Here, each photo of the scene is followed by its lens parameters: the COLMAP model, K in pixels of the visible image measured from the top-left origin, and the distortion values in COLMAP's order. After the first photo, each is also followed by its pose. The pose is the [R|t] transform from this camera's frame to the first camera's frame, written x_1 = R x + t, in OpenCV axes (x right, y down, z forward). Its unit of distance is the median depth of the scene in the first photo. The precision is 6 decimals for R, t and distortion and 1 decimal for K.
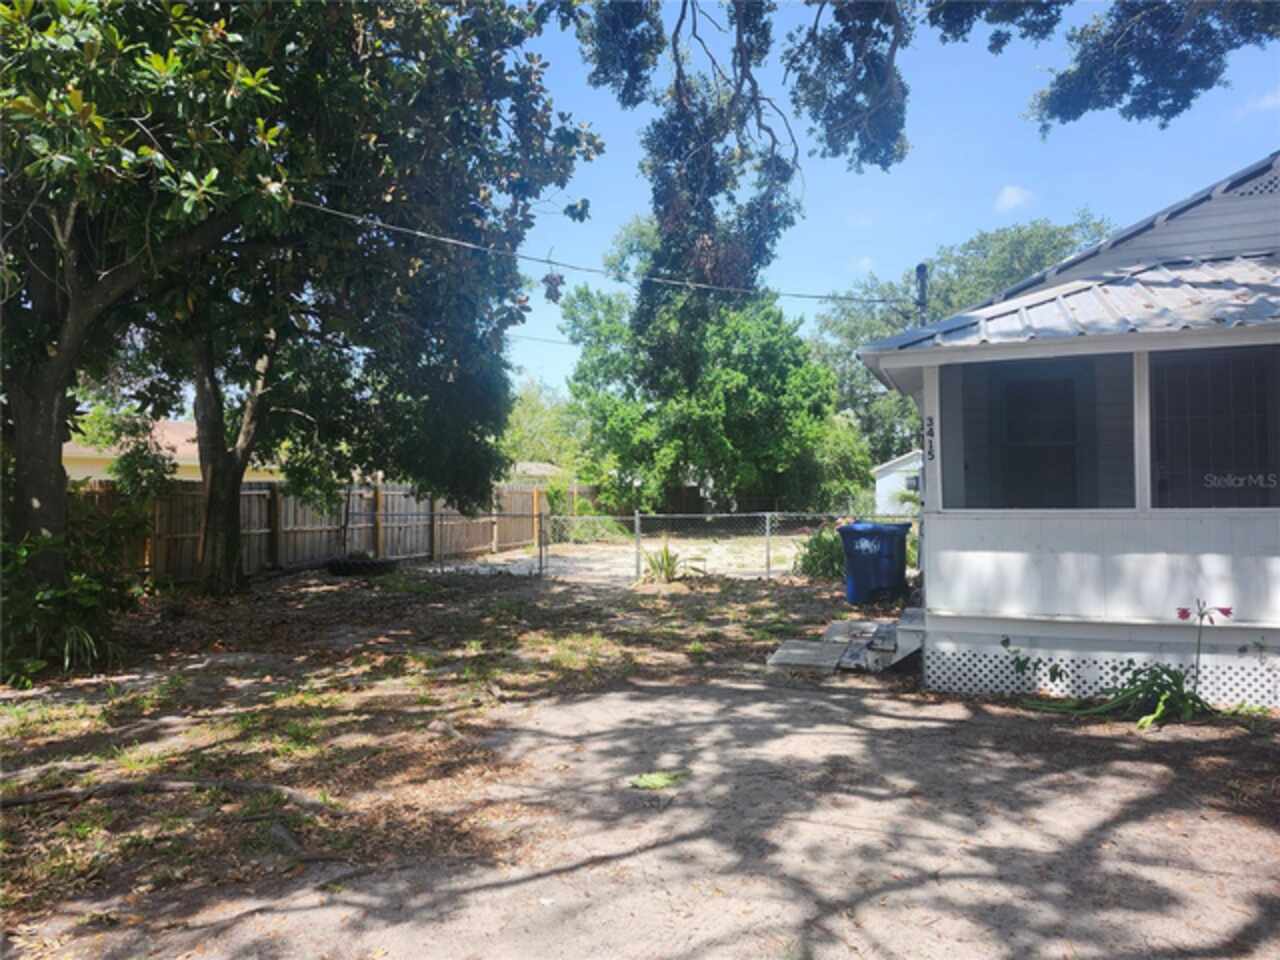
lens RADIAL K [[881.0, 0, 634.1], [0, 881.0, 474.2], [0, 0, 1]] dist [0.065832, -0.060732]
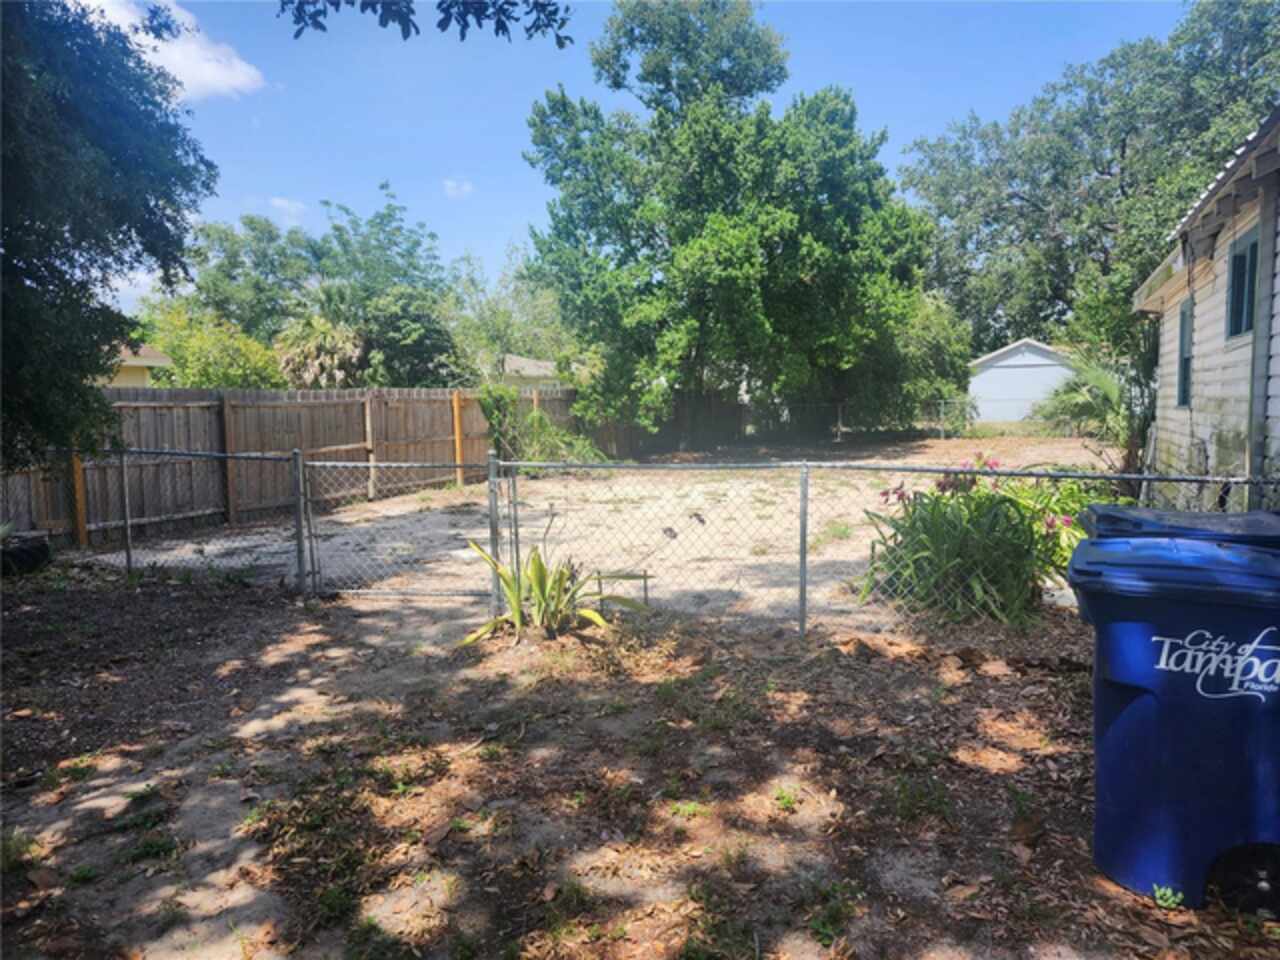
lens RADIAL K [[881.0, 0, 644.1], [0, 881.0, 493.2], [0, 0, 1]] dist [0.065832, -0.060732]
pose [[0.998191, -0.000666, -0.060121, 0.051603], [0.008456, 0.991555, 0.129407, 0.004580], [0.059527, -0.129681, 0.989767, 0.305262]]
